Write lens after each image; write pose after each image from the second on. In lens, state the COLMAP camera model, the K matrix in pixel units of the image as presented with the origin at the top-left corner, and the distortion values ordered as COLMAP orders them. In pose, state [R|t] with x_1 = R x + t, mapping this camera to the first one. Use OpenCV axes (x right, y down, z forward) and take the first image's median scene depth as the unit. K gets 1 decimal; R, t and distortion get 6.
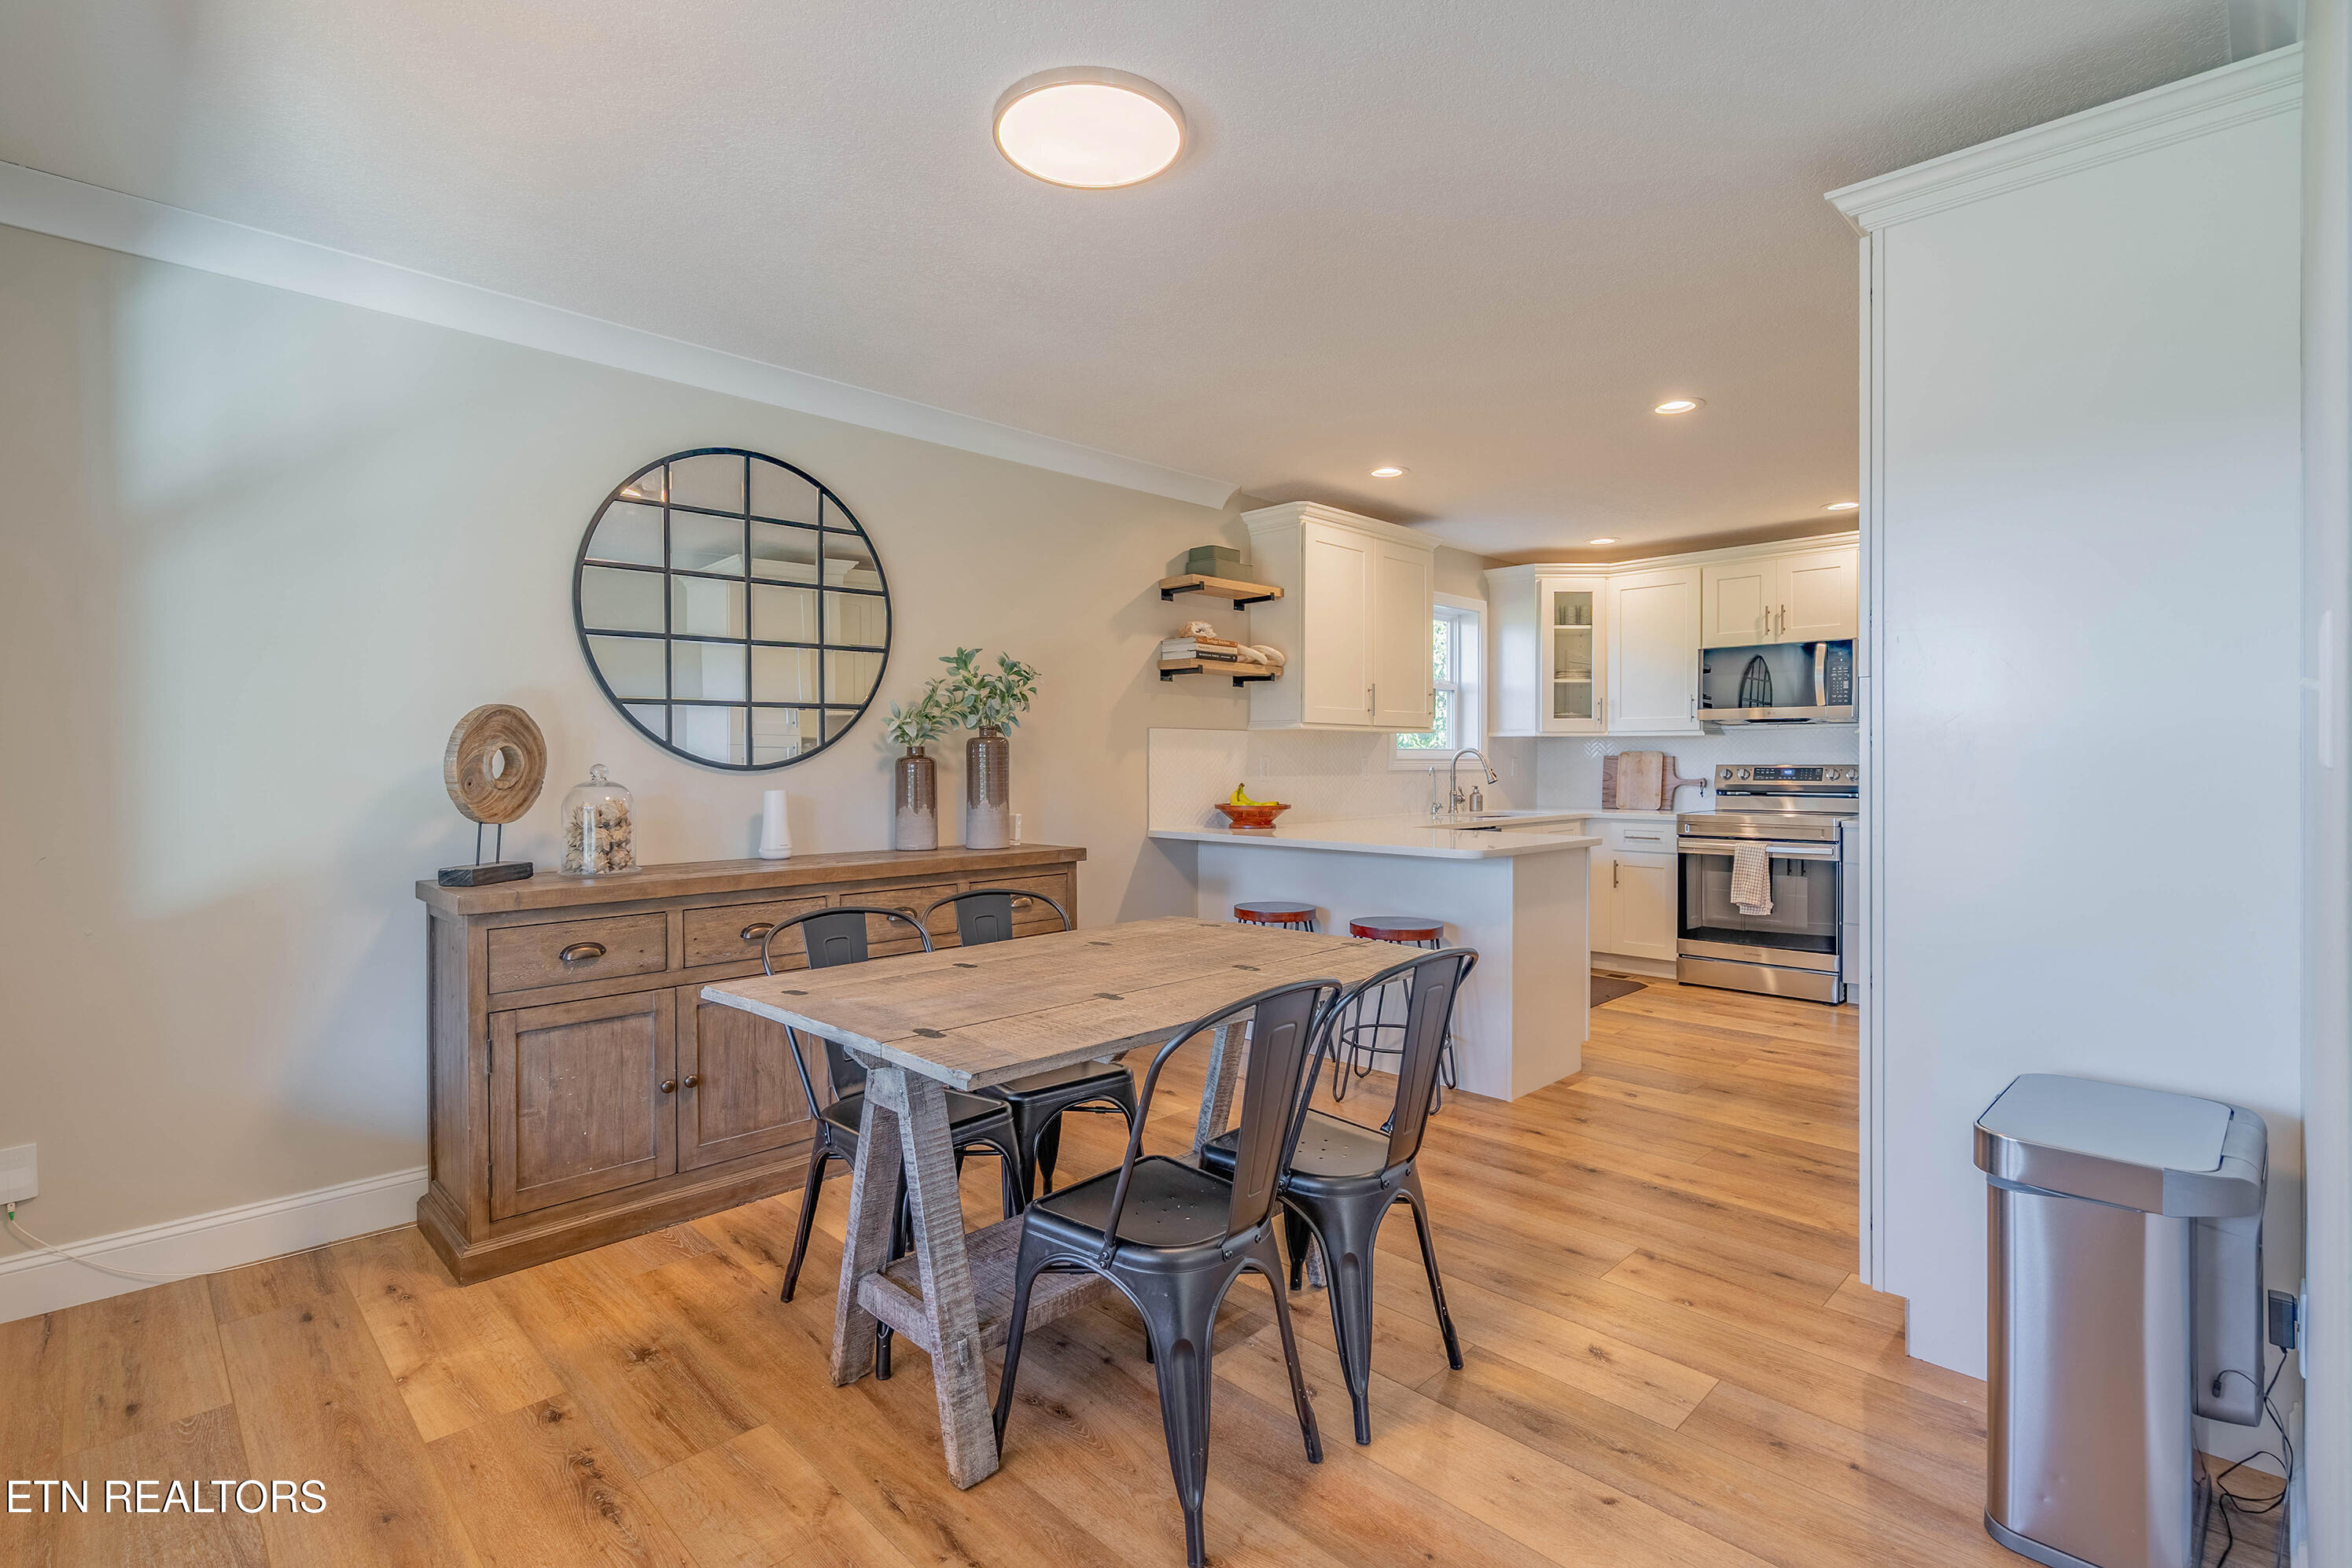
lens RADIAL K [[1081.0, 0, 1204.1], [0, 1081.0, 768.6], [0, 0, 1]] dist [-0.000071, 0.000153]
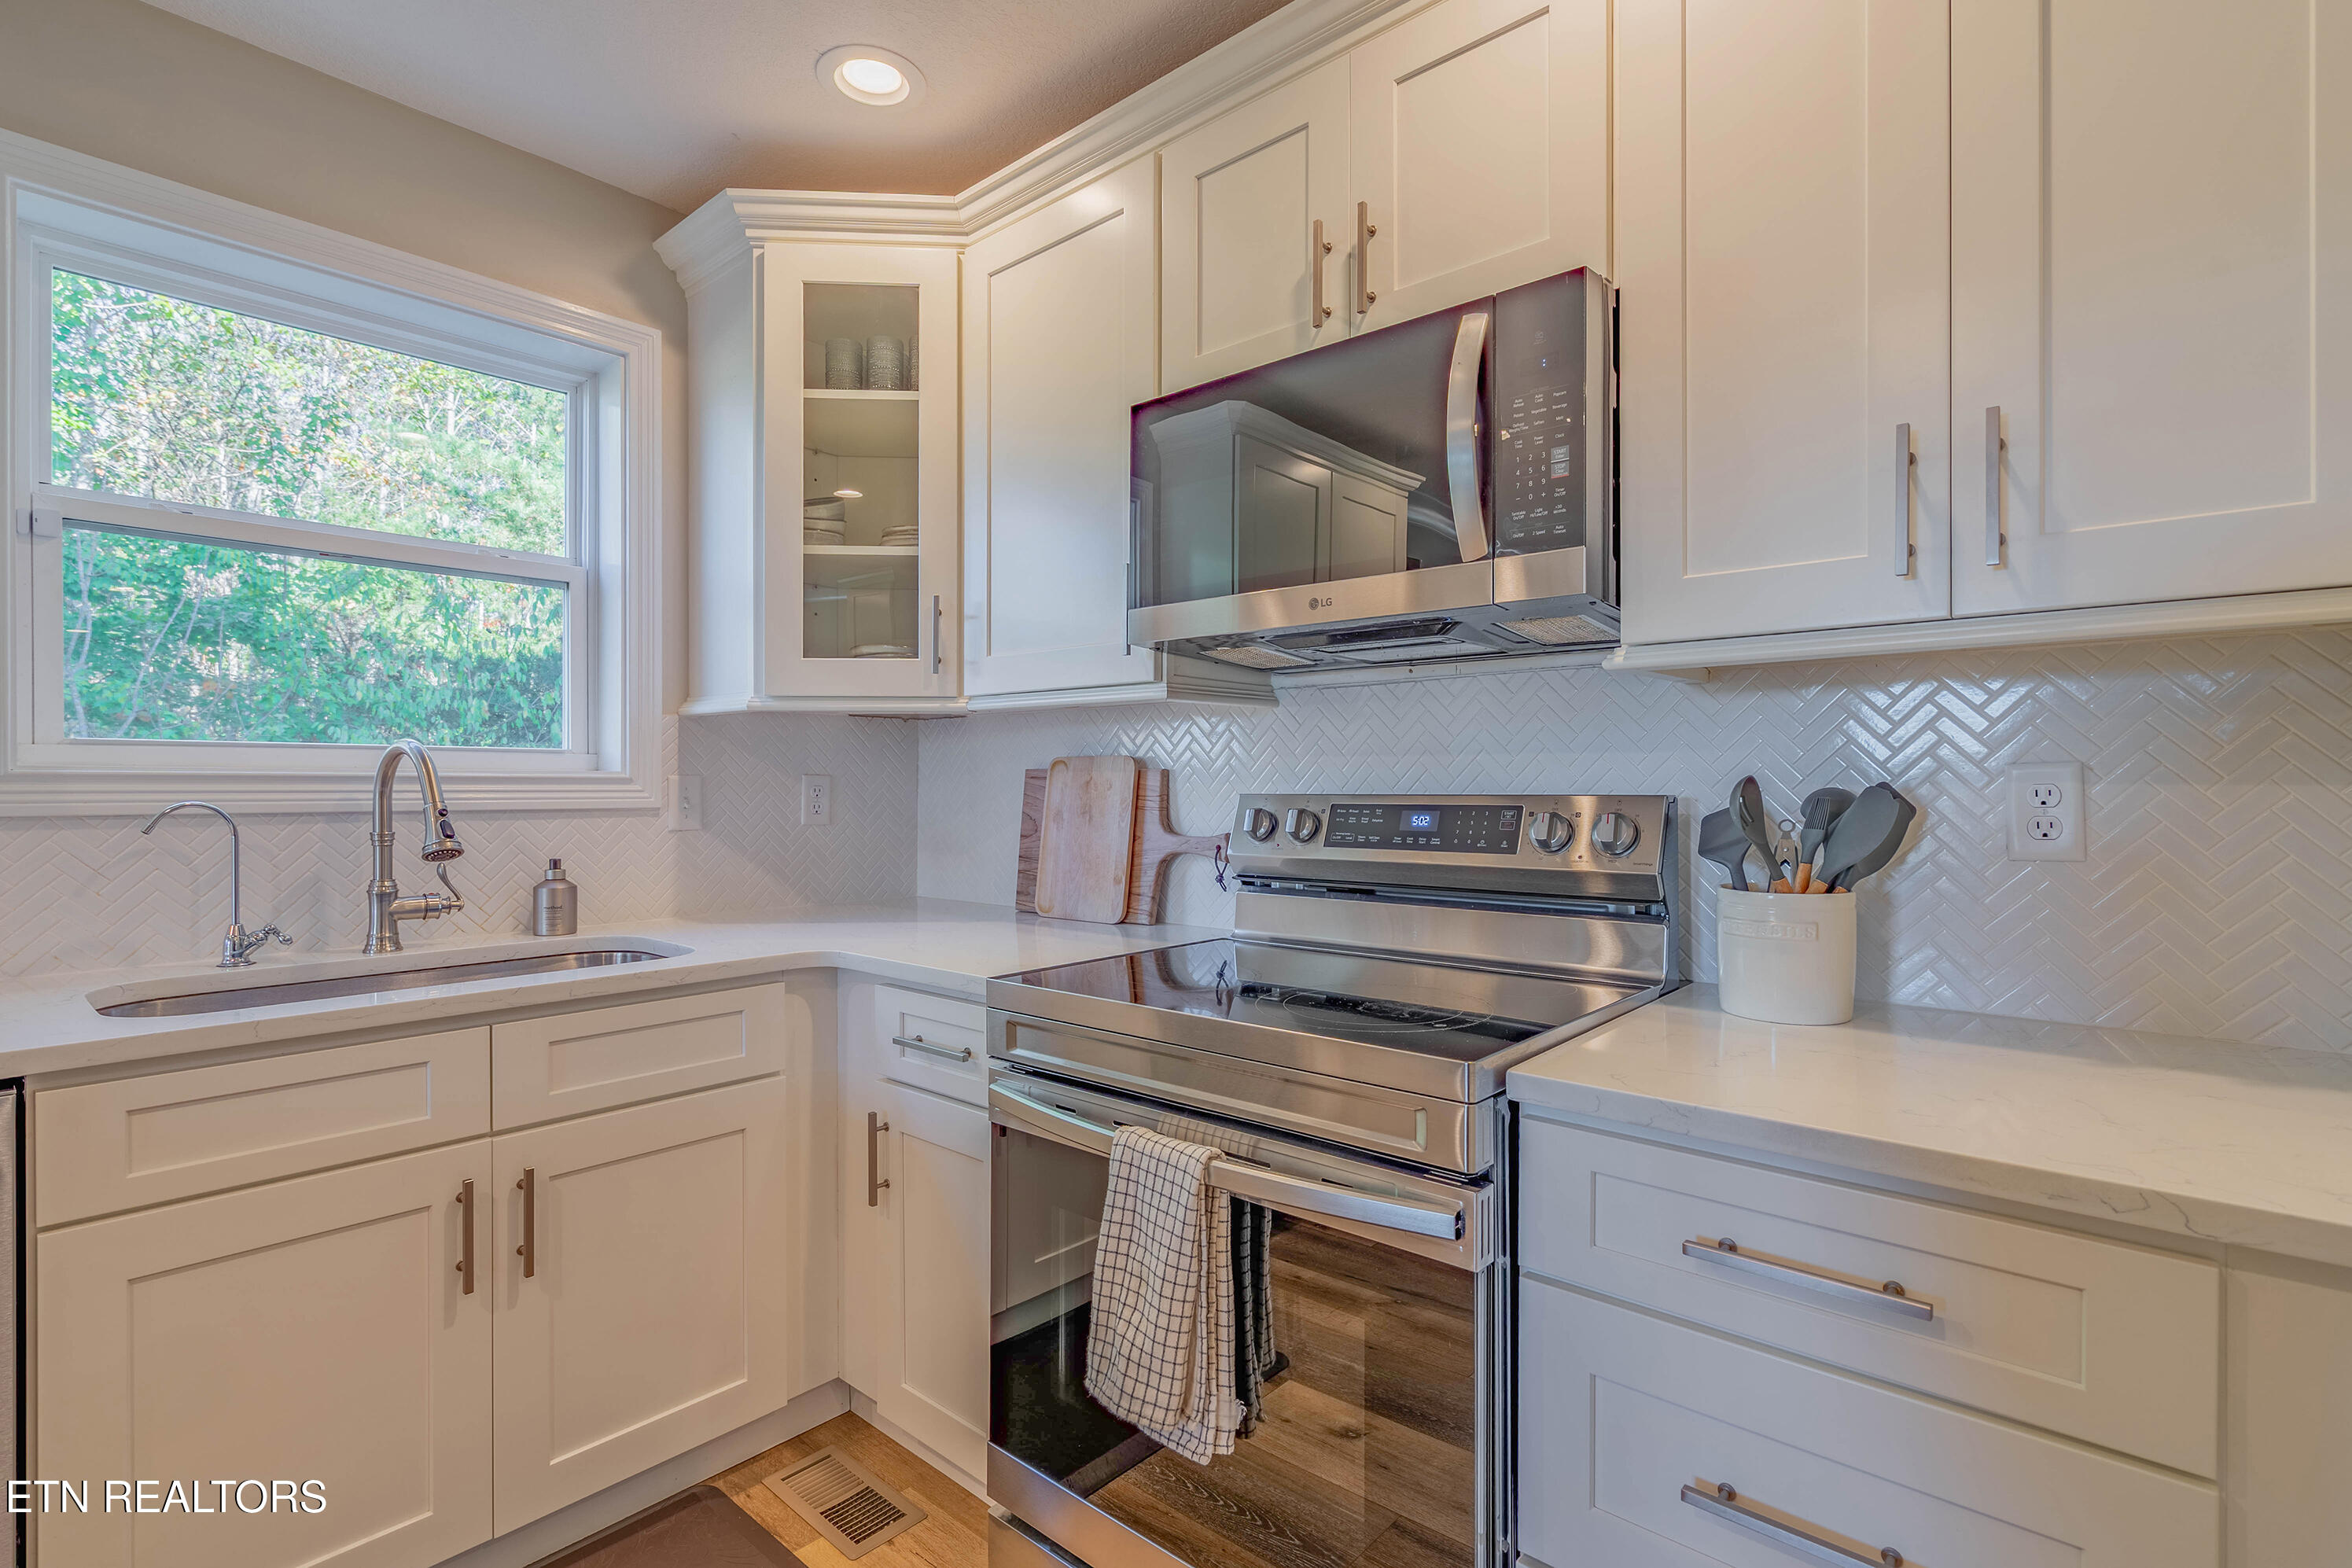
lens RADIAL K [[1093.4, 0, 1176.0], [0, 1093.4, 784.0], [0, 0, 1]] dist [-0.002369, 0.001104]
pose [[0.999138, 0.000531, 0.041513, 0.455090], [-0.000217, 0.999971, -0.007588, -0.004365], [-0.041516, 0.007572, 0.999109, 0.696023]]
